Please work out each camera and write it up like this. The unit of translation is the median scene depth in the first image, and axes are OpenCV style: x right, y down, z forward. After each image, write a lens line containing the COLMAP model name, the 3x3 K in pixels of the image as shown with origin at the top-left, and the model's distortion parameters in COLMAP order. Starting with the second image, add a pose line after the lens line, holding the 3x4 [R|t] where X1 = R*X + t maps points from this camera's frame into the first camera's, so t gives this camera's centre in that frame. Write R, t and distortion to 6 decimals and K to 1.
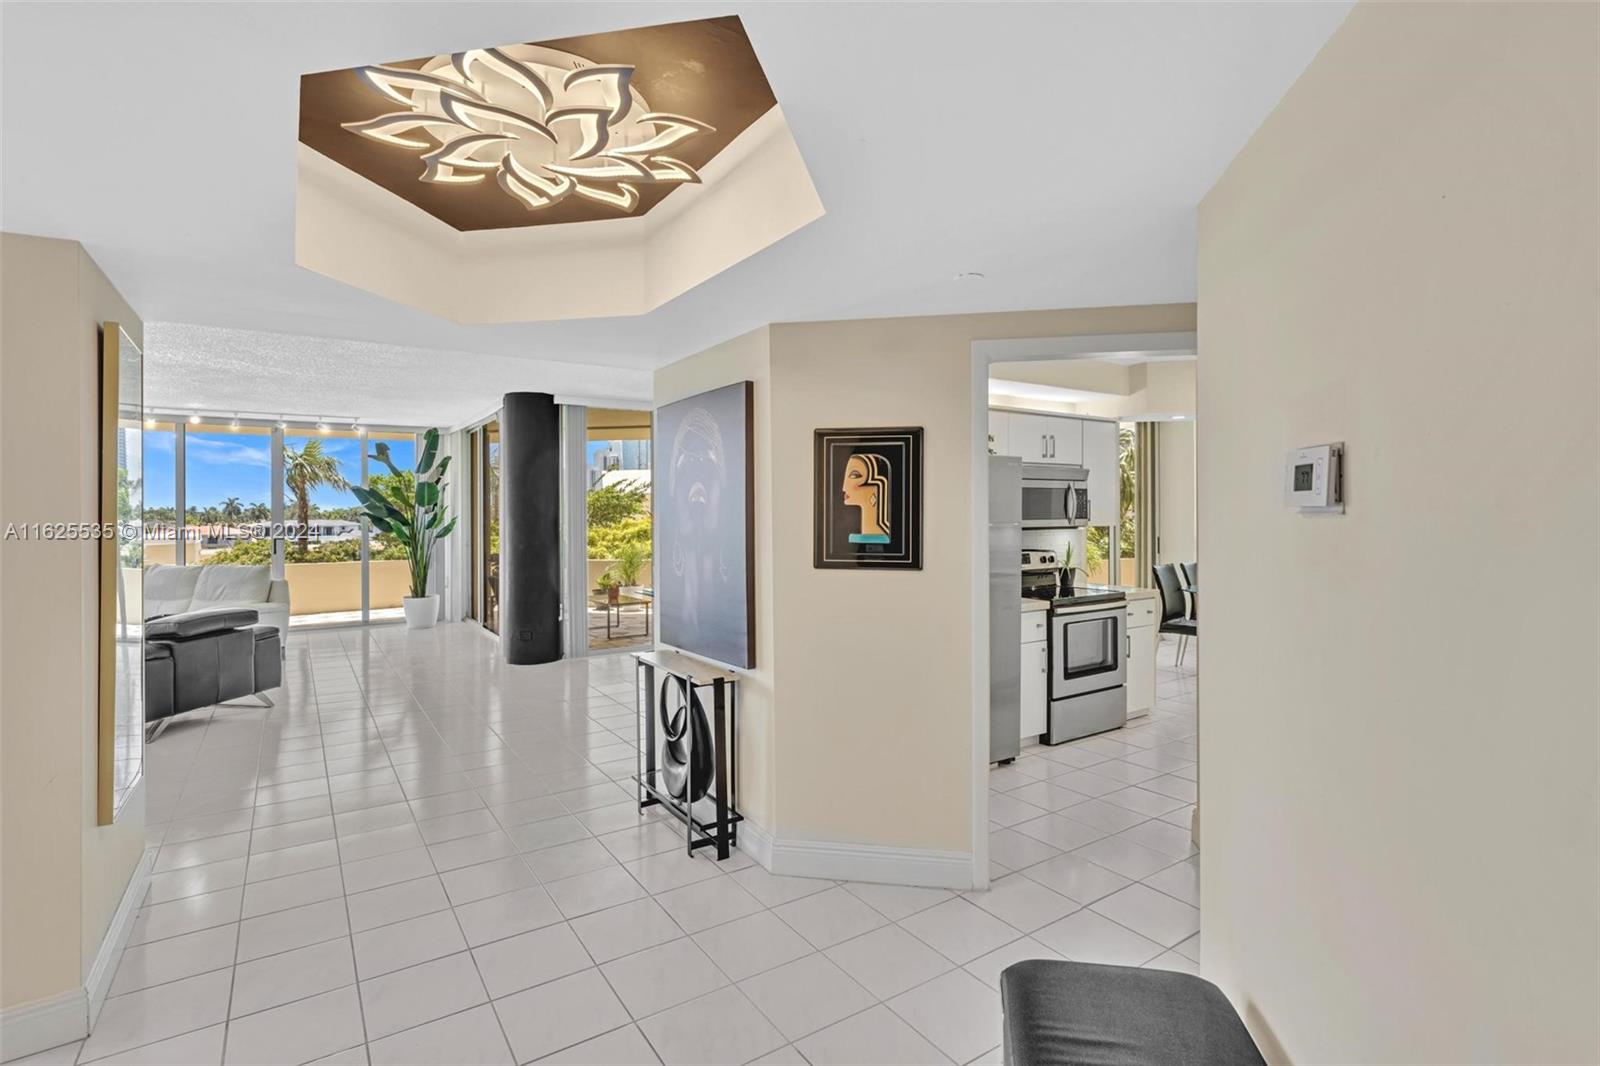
lens RADIAL K [[759.1, 0, 796.9], [0, 759.1, 506.6], [0, 0, 1]] dist [-0.003889, 0.000987]
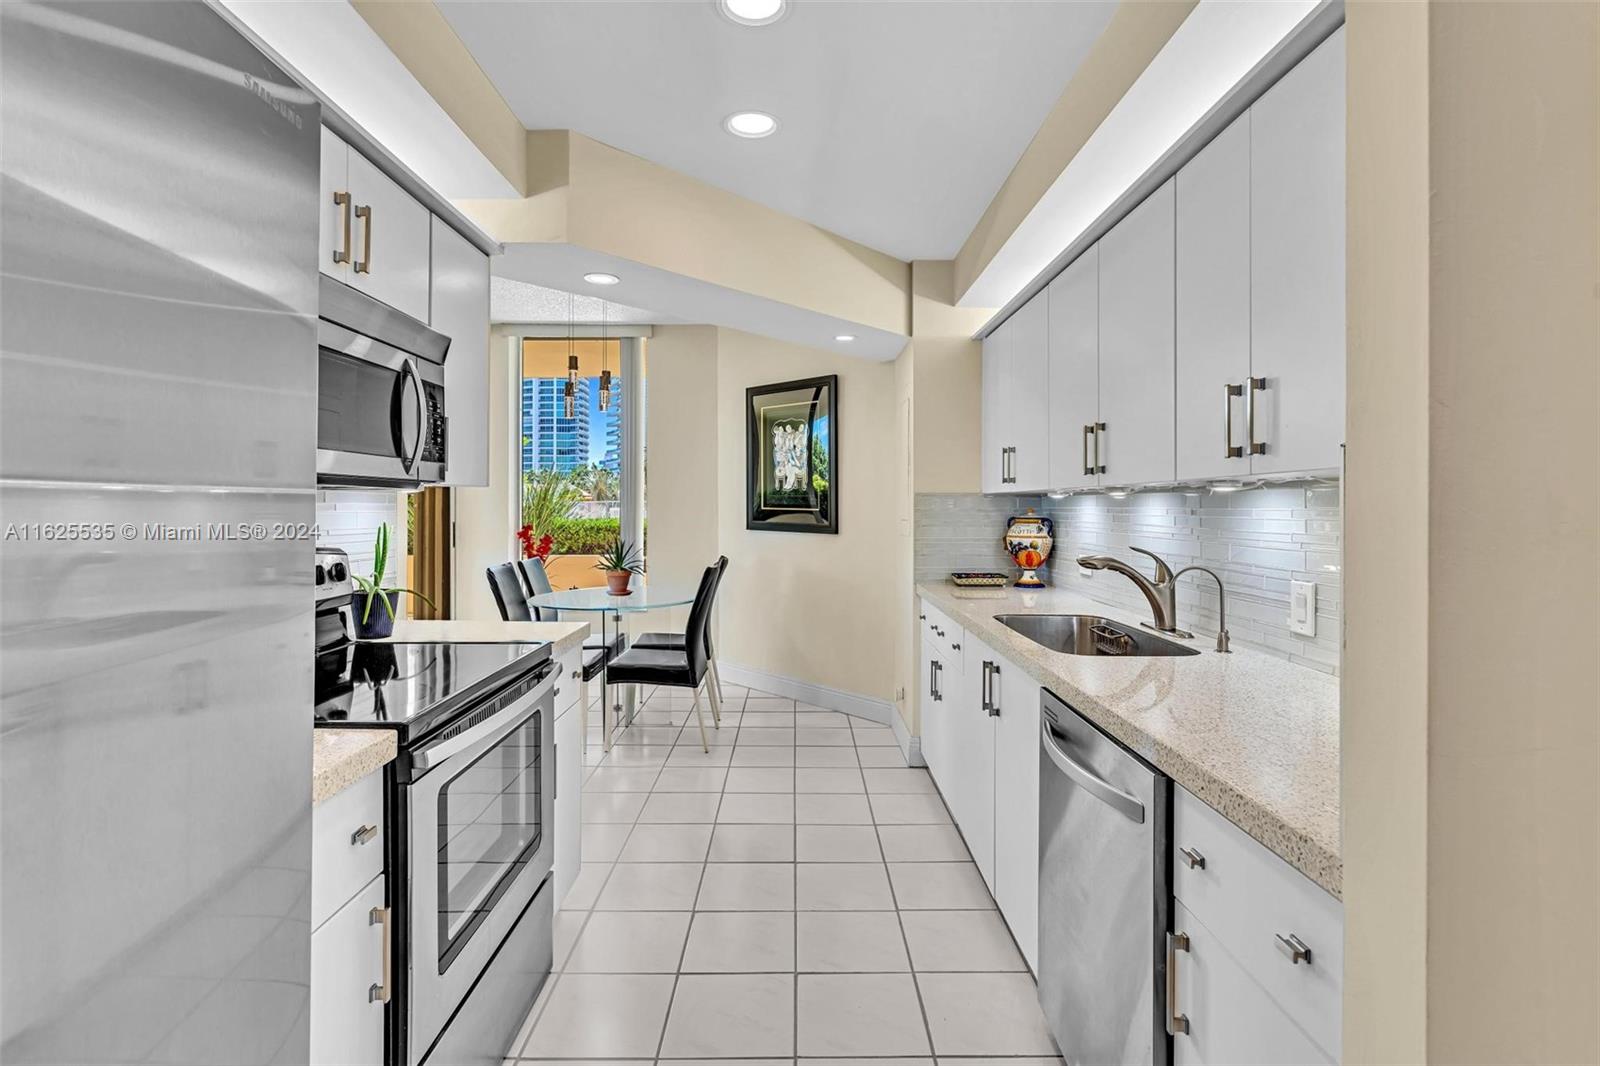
lens RADIAL K [[759.1, 0, 795.9], [0, 759.1, 499.2], [0, 0, 1]] dist [-0.003889, 0.000987]
pose [[0.557026, 0.011544, 0.830415, 0.107611], [-0.010797, 0.999920, -0.006657, 0.023599], [-0.830425, -0.005258, 0.557105, 0.423844]]
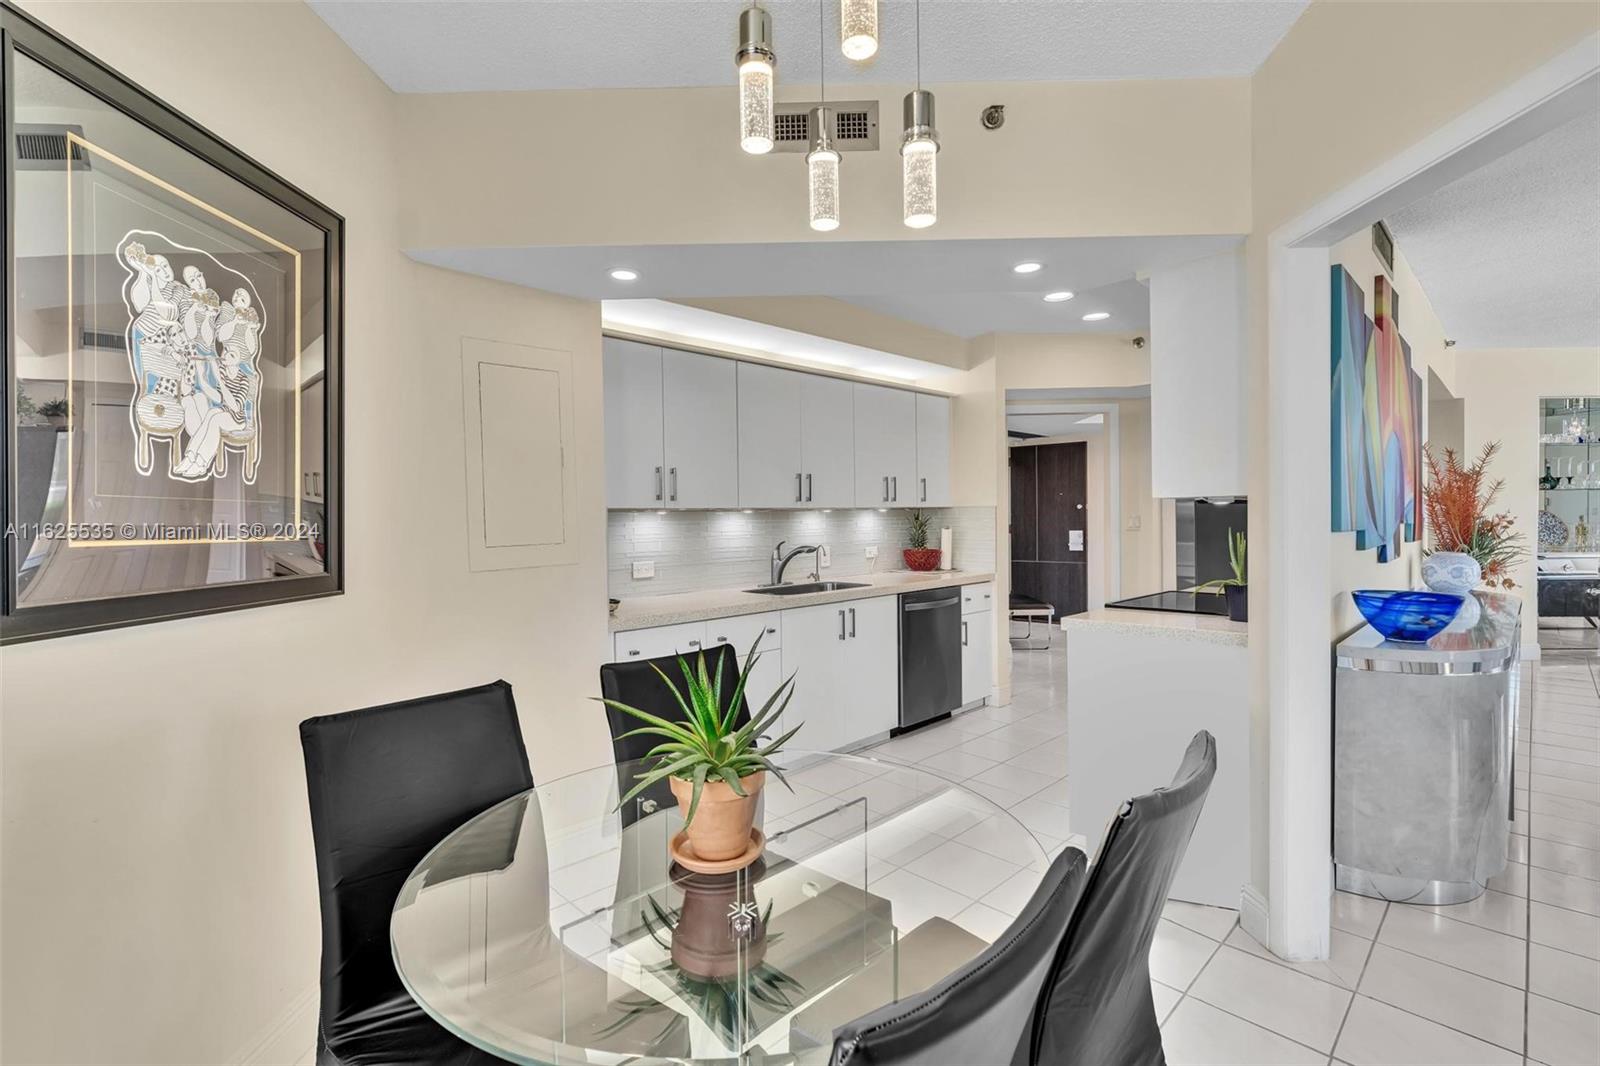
lens RADIAL K [[759.1, 0, 802.2], [0, 759.1, 523.6], [0, 0, 1]] dist [-0.003889, 0.000987]
pose [[-0.979550, 0.014205, -0.200698, 0.357483], [0.014024, 0.999899, 0.002323, 0.024312], [0.200711, -0.000539, -0.979650, 0.777318]]
